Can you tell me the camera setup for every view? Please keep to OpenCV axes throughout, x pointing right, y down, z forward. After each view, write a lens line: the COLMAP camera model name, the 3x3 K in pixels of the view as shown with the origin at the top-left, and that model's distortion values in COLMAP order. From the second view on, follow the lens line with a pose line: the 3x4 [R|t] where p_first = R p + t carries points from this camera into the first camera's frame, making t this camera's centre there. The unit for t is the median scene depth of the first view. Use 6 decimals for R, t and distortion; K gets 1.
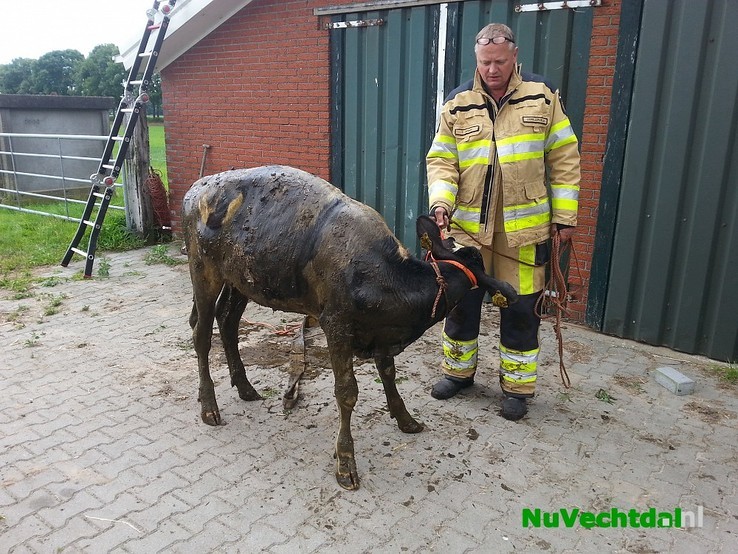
lens RADIAL K [[601.9, 0, 369.0], [0, 601.9, 277.0], [0, 0, 1]] dist [-0.026203, -0.003787]
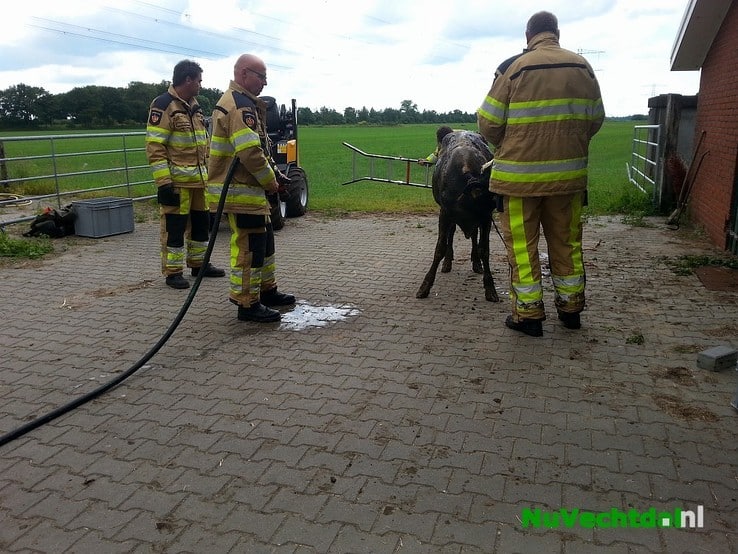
lens RADIAL K [[601.9, 0, 369.0], [0, 601.9, 277.0], [0, 0, 1]] dist [-0.026203, -0.003787]
pose [[0.281454, 0.206248, -0.937148, 1.504461], [-0.220162, 0.964455, 0.146136, 0.048545], [0.933977, 0.165194, 0.316858, 0.237172]]
